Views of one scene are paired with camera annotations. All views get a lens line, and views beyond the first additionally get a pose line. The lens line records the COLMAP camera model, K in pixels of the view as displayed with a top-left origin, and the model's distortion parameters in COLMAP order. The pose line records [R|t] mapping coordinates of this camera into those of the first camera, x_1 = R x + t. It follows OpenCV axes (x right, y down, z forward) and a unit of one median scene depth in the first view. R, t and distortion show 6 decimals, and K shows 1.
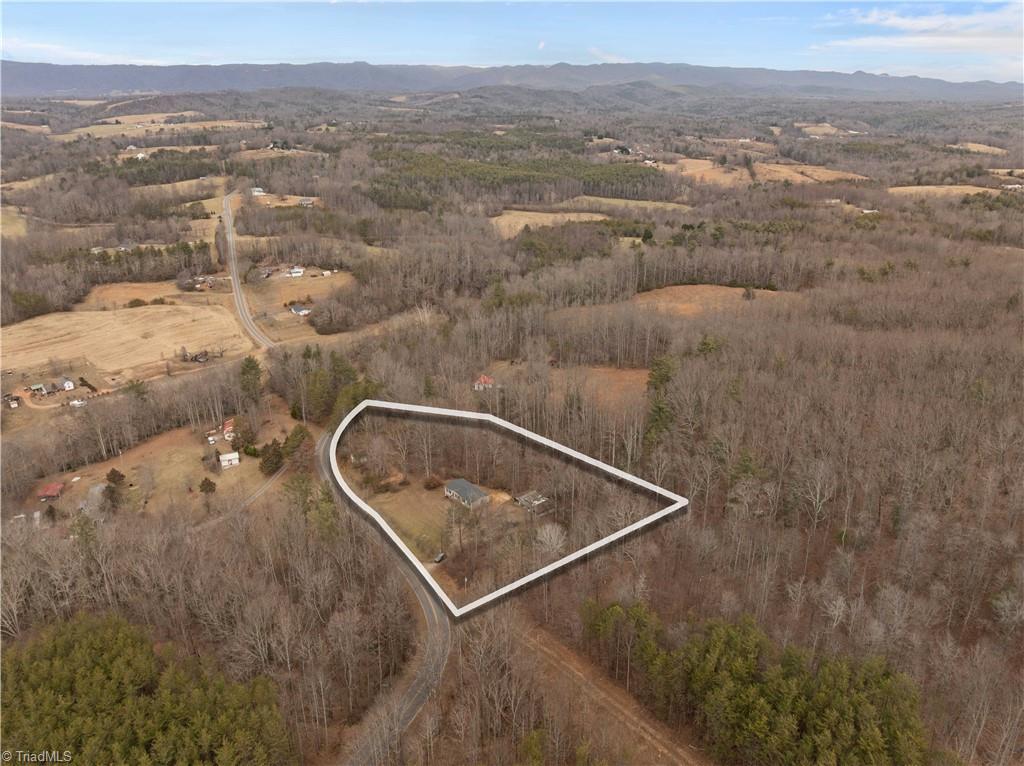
lens RADIAL K [[737.5, 0, 512.9], [0, 737.5, 382.1], [0, 0, 1]] dist [-0.034410, -0.012059]
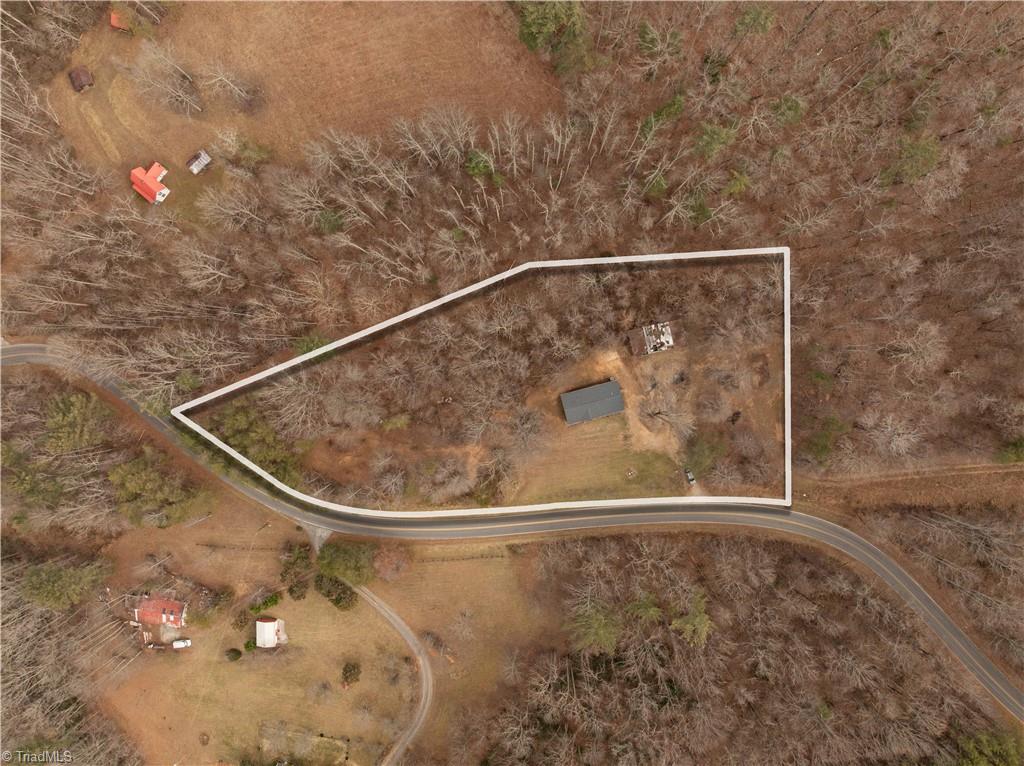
lens RADIAL K [[737.5, 0, 512.5], [0, 737.5, 382.5], [0, 0, 1]] dist [-0.034410, -0.012059]
pose [[0.450478, -0.890898, -0.058046, -0.031732], [0.334092, 0.107925, 0.936341, -0.511265], [-0.827920, -0.441194, 0.346260, 0.697797]]
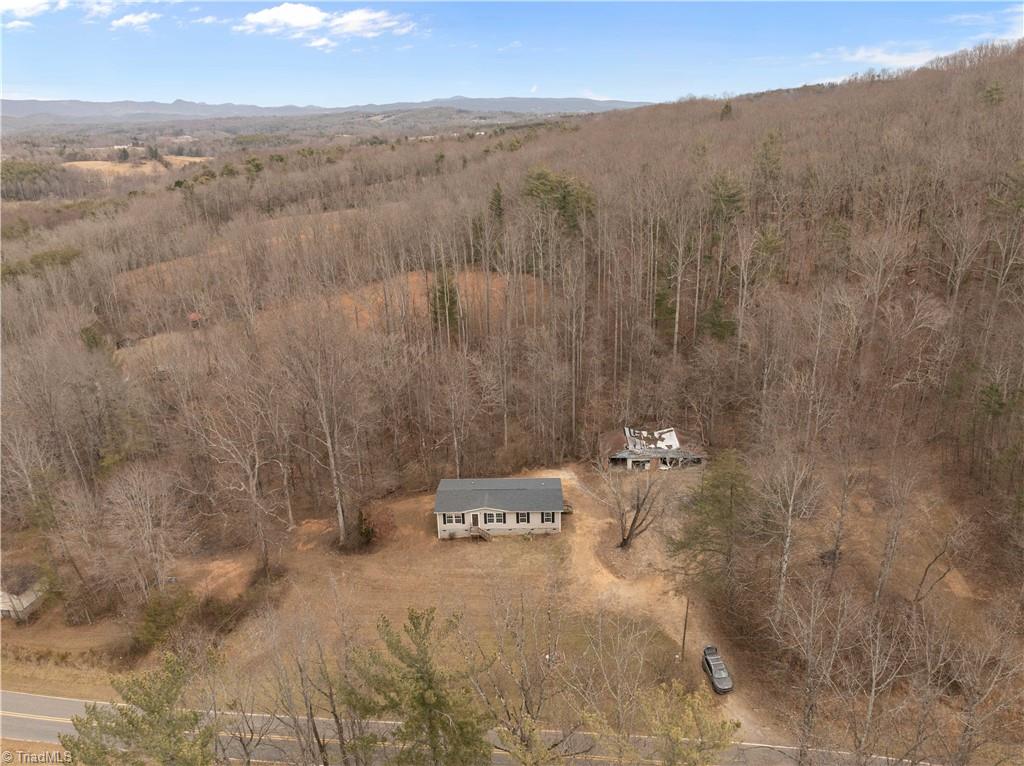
lens RADIAL K [[737.5, 0, 512.2], [0, 737.5, 384.6], [0, 0, 1]] dist [-0.034410, -0.012059]
pose [[0.678938, -0.287508, 0.675560, -0.244495], [0.305671, 0.947290, 0.095953, 0.054908], [-0.667539, 0.141353, 0.731034, 0.622423]]
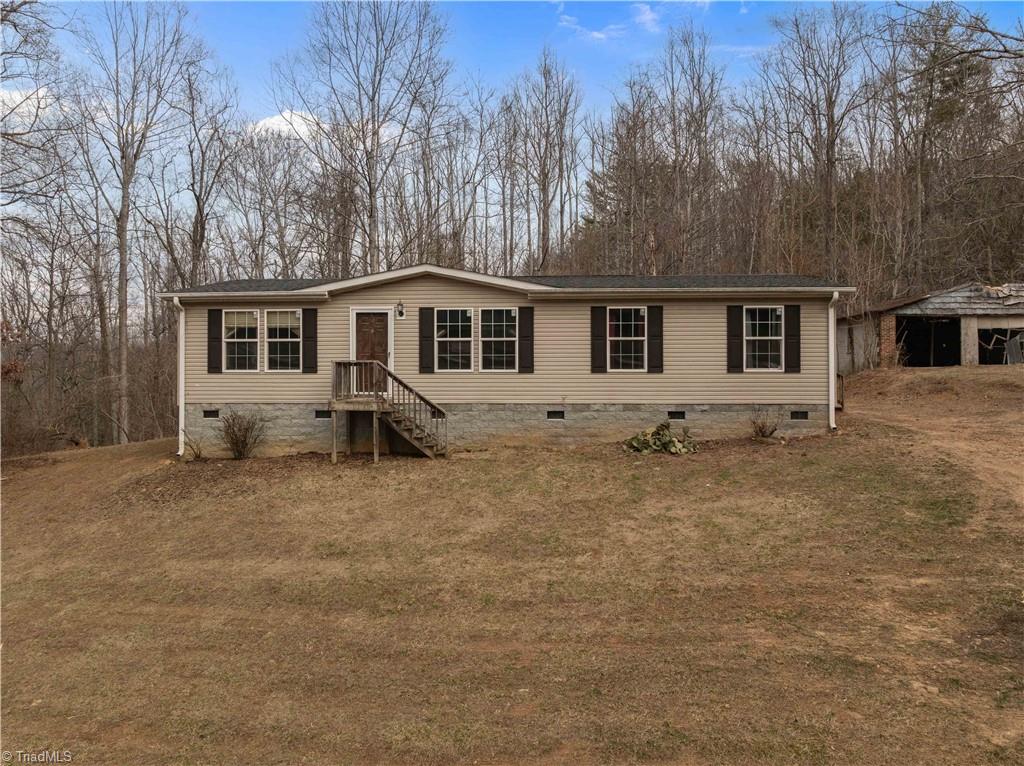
lens RADIAL K [[737.5, 0, 503.6], [0, 737.5, 377.0], [0, 0, 1]] dist [-0.034410, -0.012059]
pose [[0.720751, -0.015937, 0.693011, -0.101376], [0.269726, 0.927398, -0.259195, 0.149807], [-0.638565, 0.373738, 0.672722, 0.813790]]
